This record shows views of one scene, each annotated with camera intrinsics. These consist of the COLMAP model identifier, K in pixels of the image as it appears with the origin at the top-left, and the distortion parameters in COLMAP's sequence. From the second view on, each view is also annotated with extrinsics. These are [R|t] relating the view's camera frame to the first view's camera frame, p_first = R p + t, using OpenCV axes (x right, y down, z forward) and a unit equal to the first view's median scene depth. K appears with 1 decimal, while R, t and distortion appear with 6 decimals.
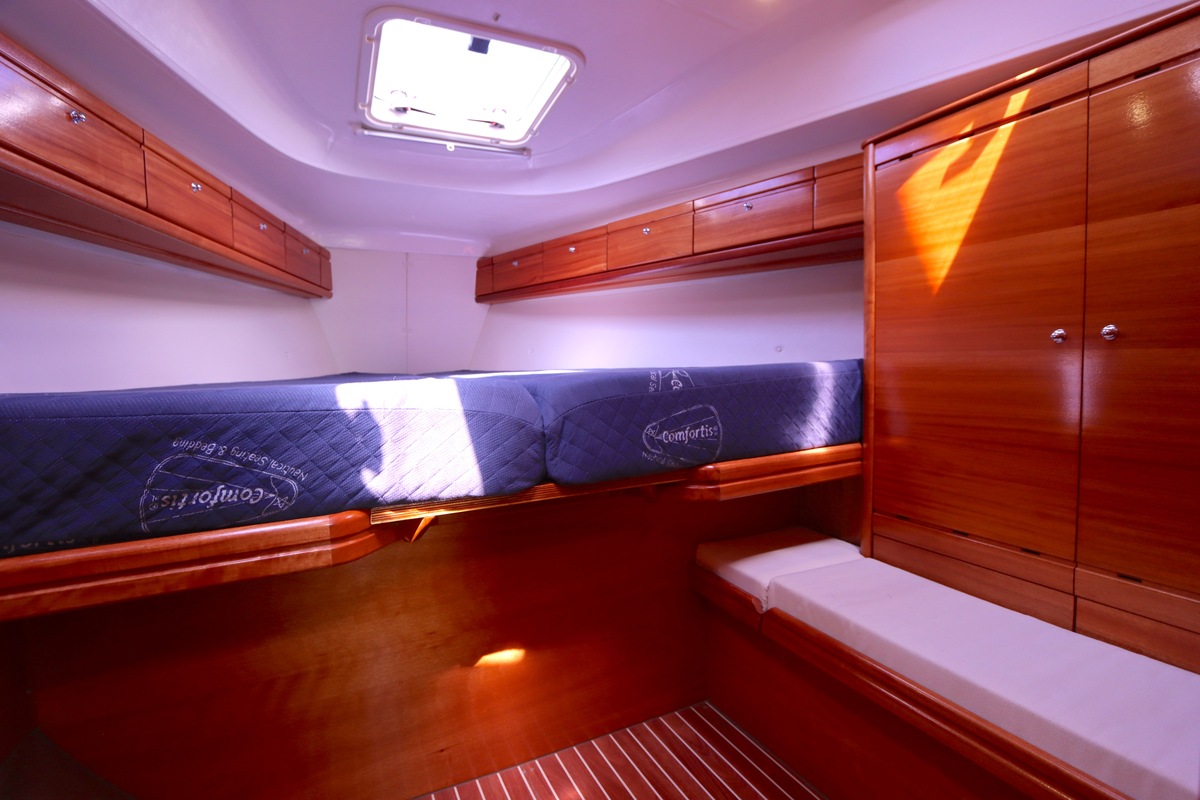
lens RADIAL K [[569.7, 0, 599.0], [0, 569.7, 394.0], [0, 0, 1]] dist [-0.017984, 0.002781]
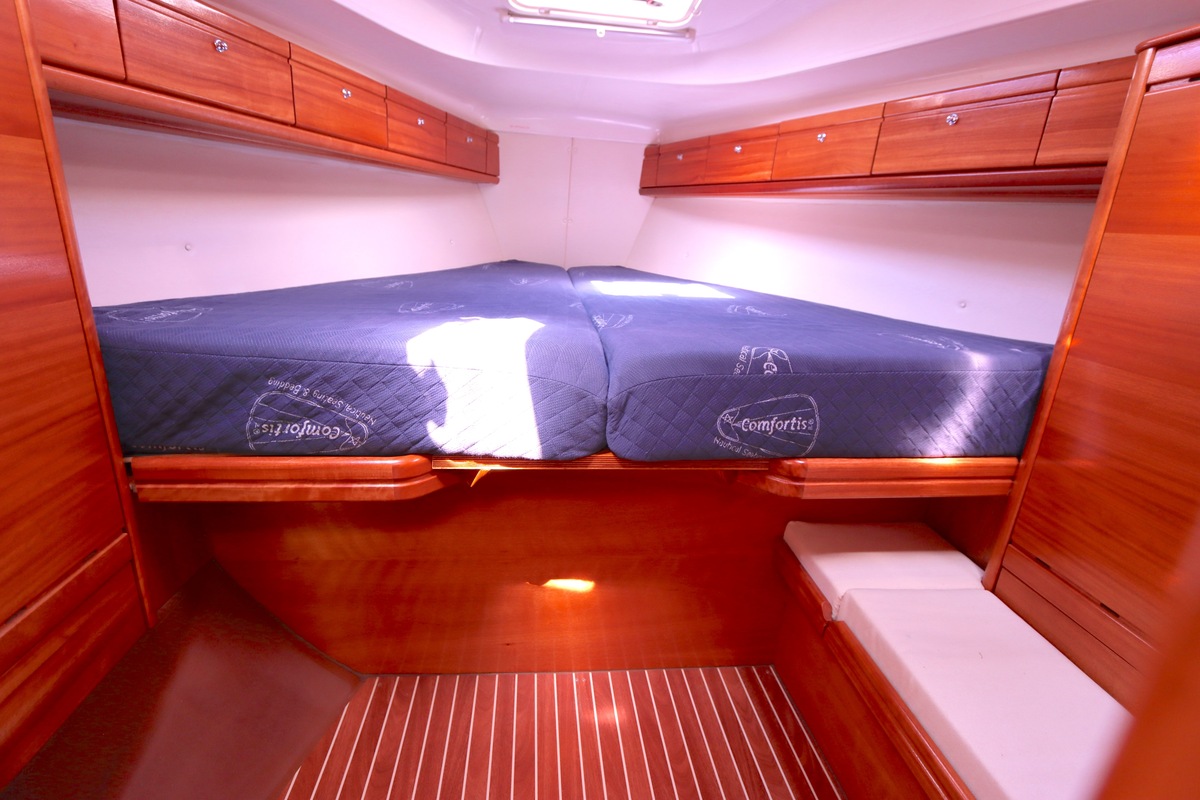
lens RADIAL K [[569.7, 0, 598.6], [0, 569.7, 394.2], [0, 0, 1]] dist [-0.017984, 0.002781]
pose [[0.936735, 0.173992, -0.303733, 0.155593], [-0.099610, 0.964338, 0.245213, -0.159118], [0.335566, -0.199444, 0.920661, 0.103454]]
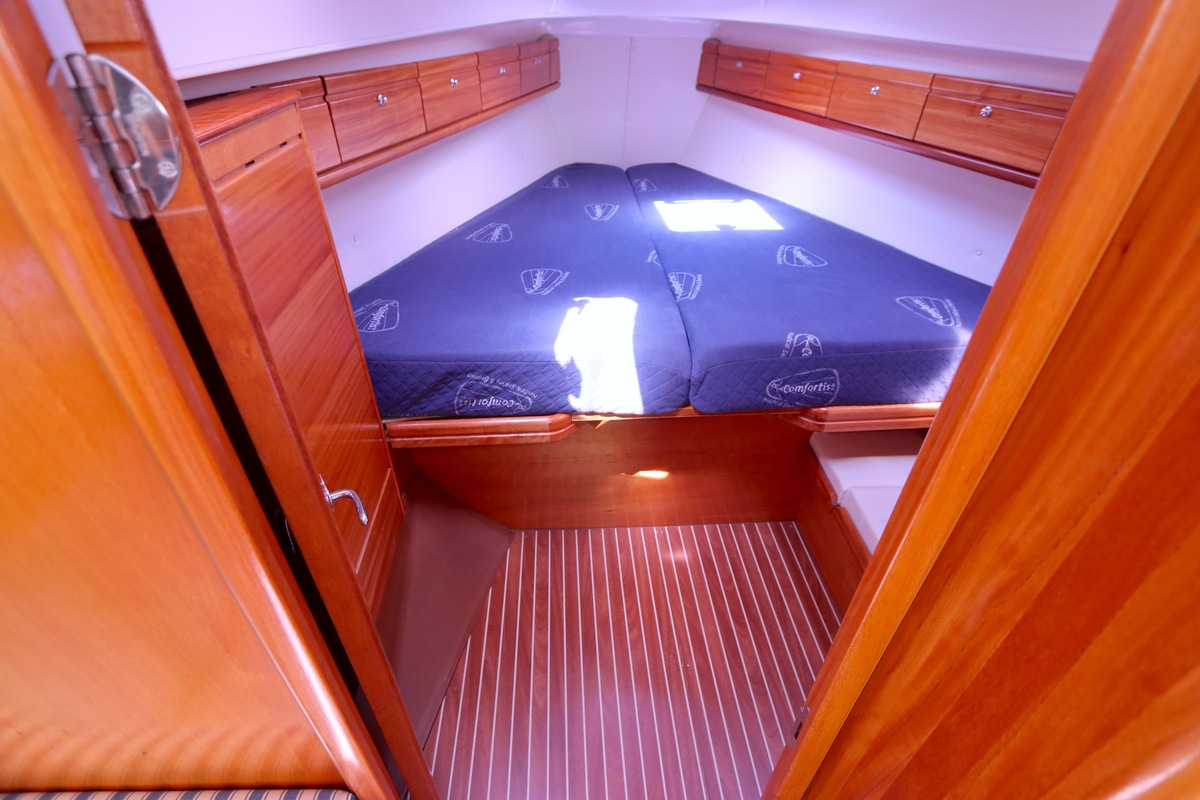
lens RADIAL K [[569.7, 0, 595.9], [0, 569.7, 397.8], [0, 0, 1]] dist [-0.017984, 0.002781]
pose [[0.922151, 0.246309, -0.298276, 0.102725], [-0.052564, 0.843714, 0.534213, -0.543608], [0.383241, -0.476946, 0.790979, -0.183047]]
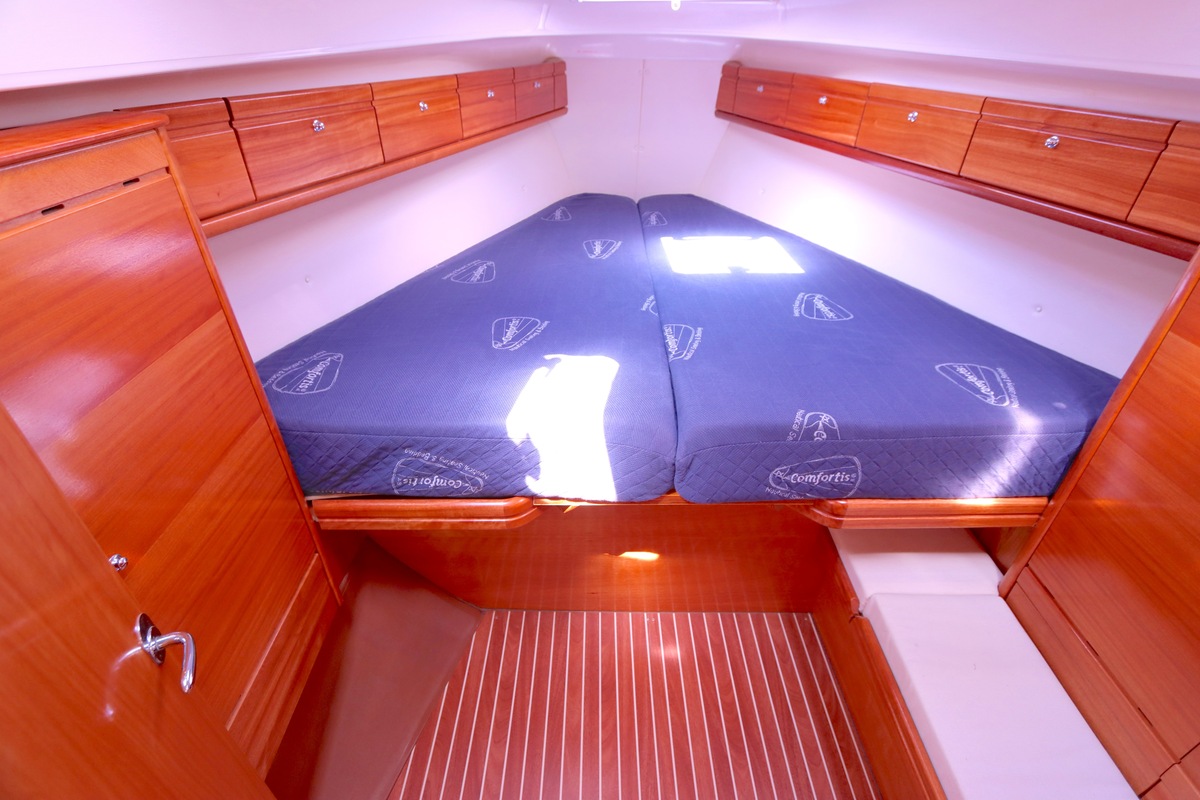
lens RADIAL K [[569.7, 0, 598.2], [0, 569.7, 398.7], [0, 0, 1]] dist [-0.017984, 0.002781]
pose [[0.897031, 0.261873, -0.356031, 0.120526], [-0.050759, 0.861270, 0.505606, -0.530627], [0.439044, -0.435472, 0.785878, 0.082197]]
